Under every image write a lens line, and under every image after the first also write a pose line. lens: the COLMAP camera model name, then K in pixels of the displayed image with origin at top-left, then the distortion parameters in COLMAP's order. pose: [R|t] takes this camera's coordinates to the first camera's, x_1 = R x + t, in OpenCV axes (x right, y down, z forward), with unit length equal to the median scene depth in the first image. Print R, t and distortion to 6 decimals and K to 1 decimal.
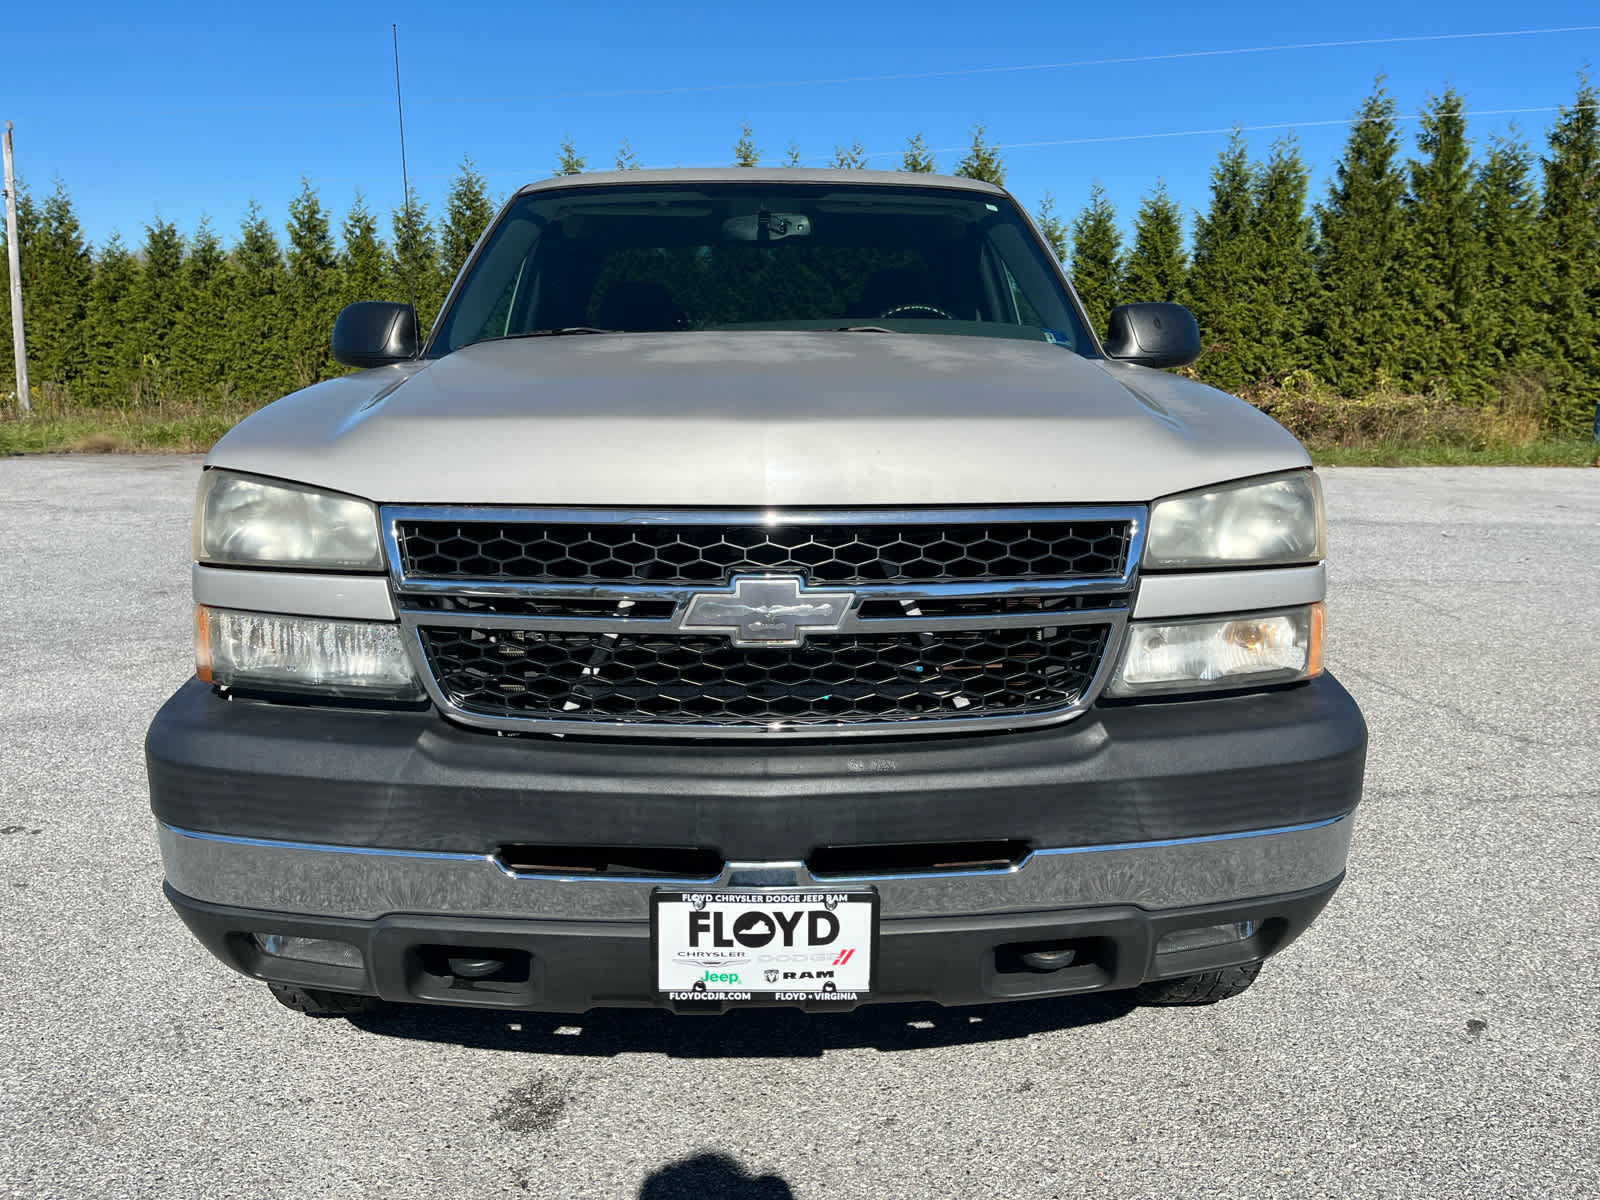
lens RADIAL K [[1231.4, 0, 791.0], [0, 1231.4, 595.2], [0, 0, 1]] dist [0.084579, -0.133652]
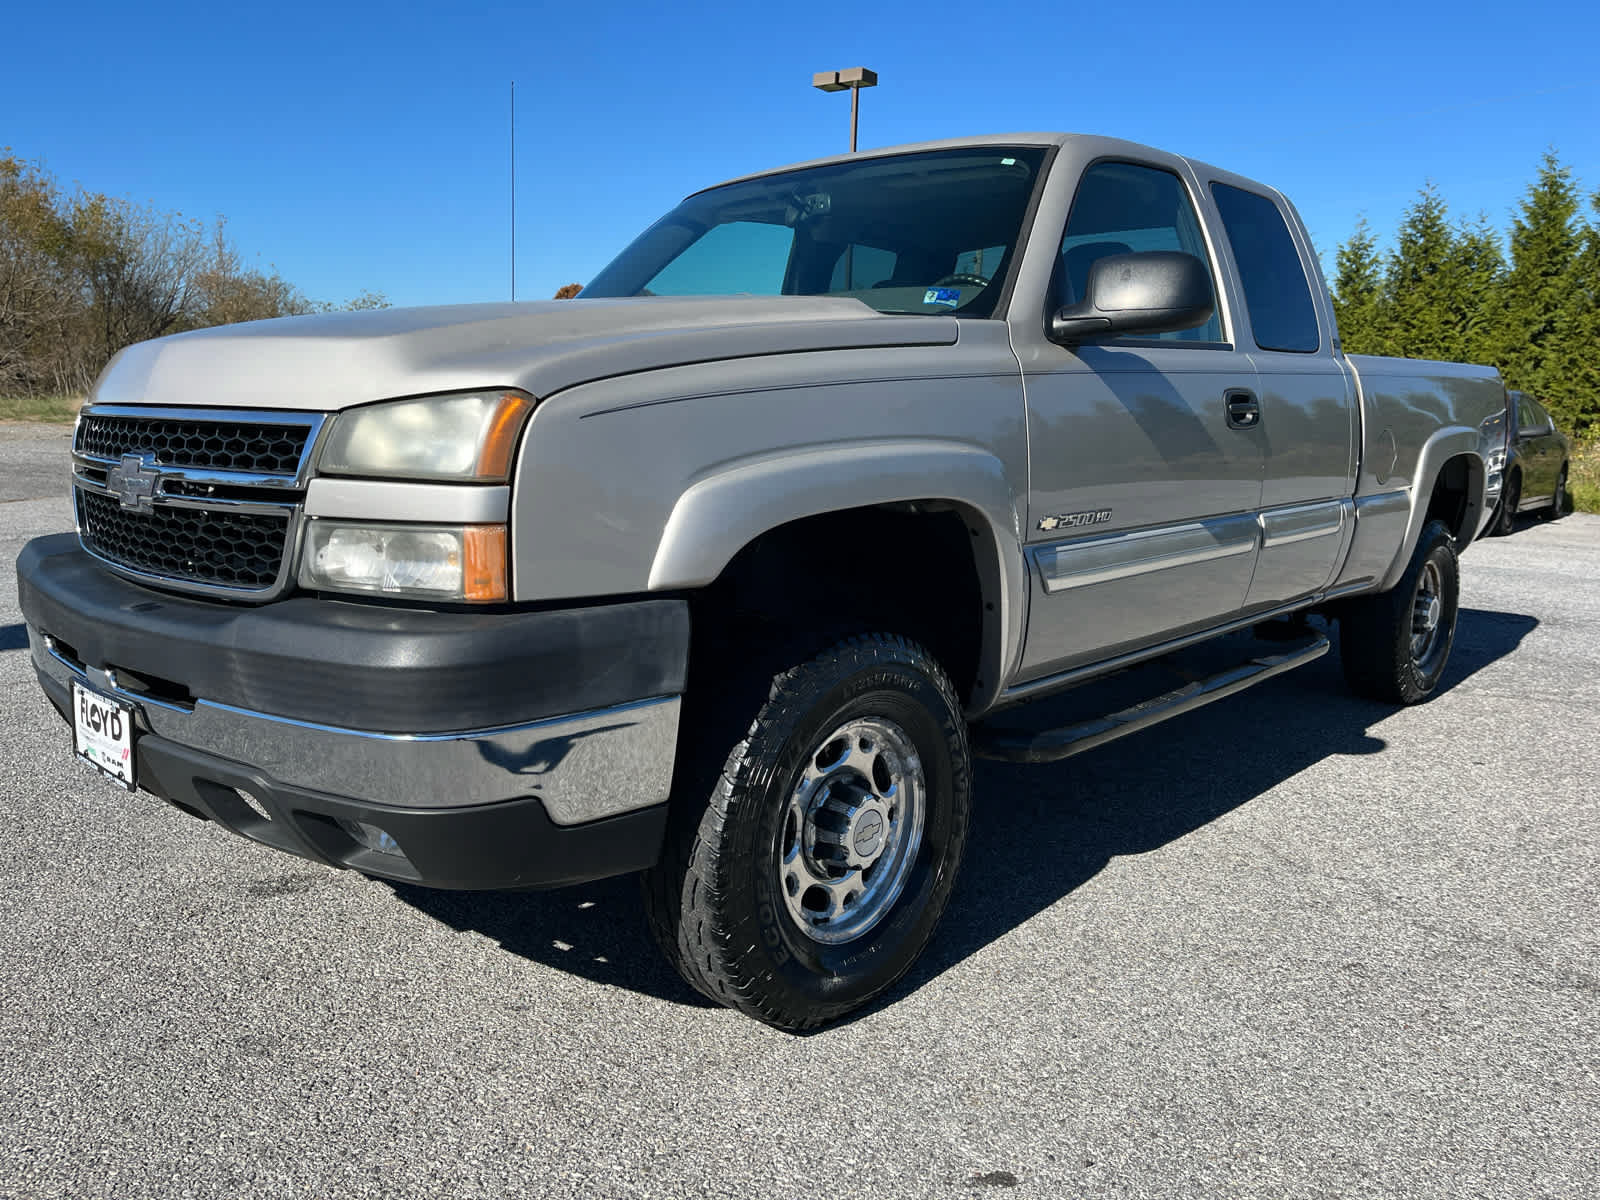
lens RADIAL K [[1231.4, 0, 791.0], [0, 1231.4, 595.2], [0, 0, 1]] dist [0.084579, -0.133652]
pose [[0.708803, 0.113024, -0.696293, 0.933225], [-0.138620, 0.990151, 0.019614, 0.005465], [0.691652, 0.082618, 0.717490, 0.354588]]
